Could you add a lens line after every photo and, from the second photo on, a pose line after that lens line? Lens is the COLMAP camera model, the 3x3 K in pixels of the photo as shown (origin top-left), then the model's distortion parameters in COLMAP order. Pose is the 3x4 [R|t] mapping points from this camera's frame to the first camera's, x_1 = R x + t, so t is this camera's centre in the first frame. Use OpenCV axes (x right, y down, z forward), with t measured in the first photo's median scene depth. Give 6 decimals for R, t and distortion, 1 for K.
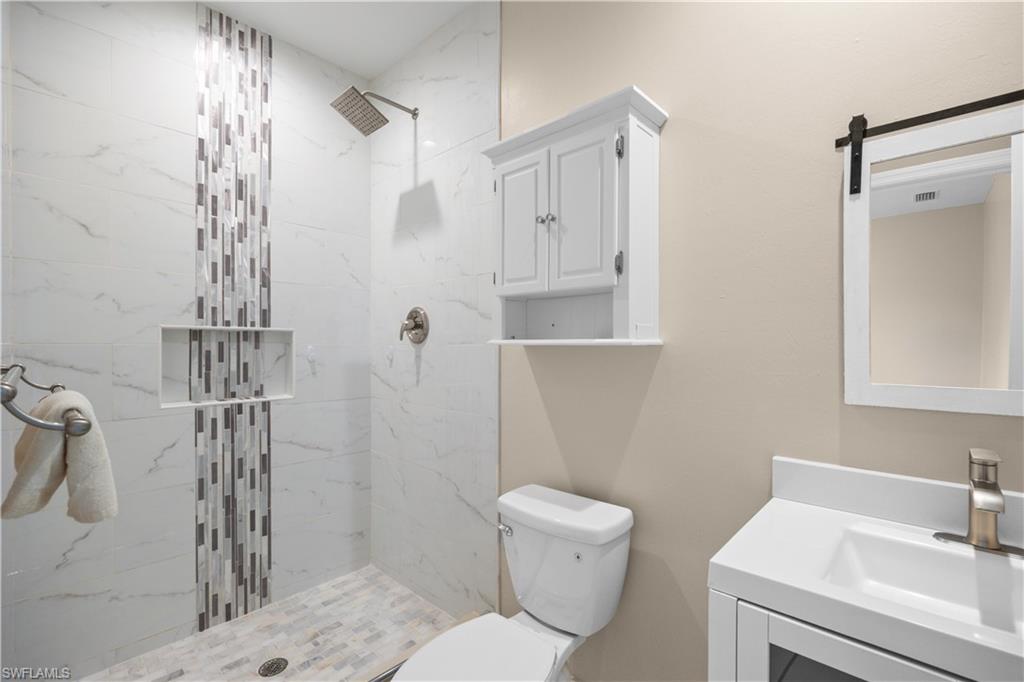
lens RADIAL K [[450.6, 0, 505.2], [0, 450.6, 347.2], [0, 0, 1]] dist [-0.013166, 0.001244]
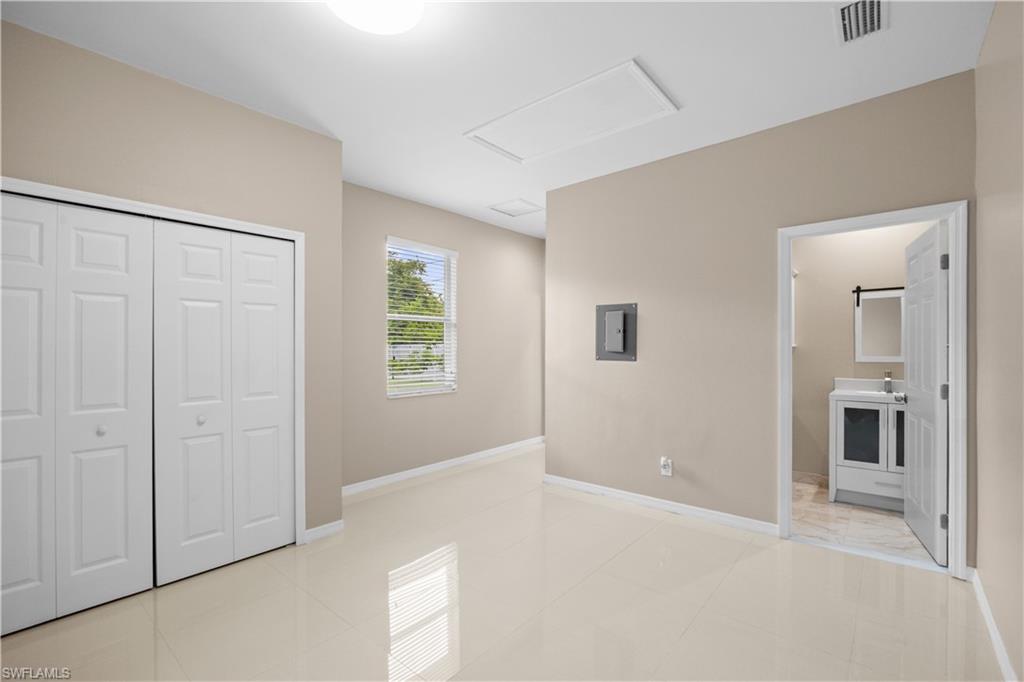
lens RADIAL K [[450.6, 0, 507.0], [0, 450.6, 346.2], [0, 0, 1]] dist [-0.013166, 0.001244]
pose [[0.999191, -0.004014, 0.040011, -2.353950], [0.004276, 0.999970, -0.006467, 0.007036], [-0.039984, 0.006633, 0.999178, -2.680608]]
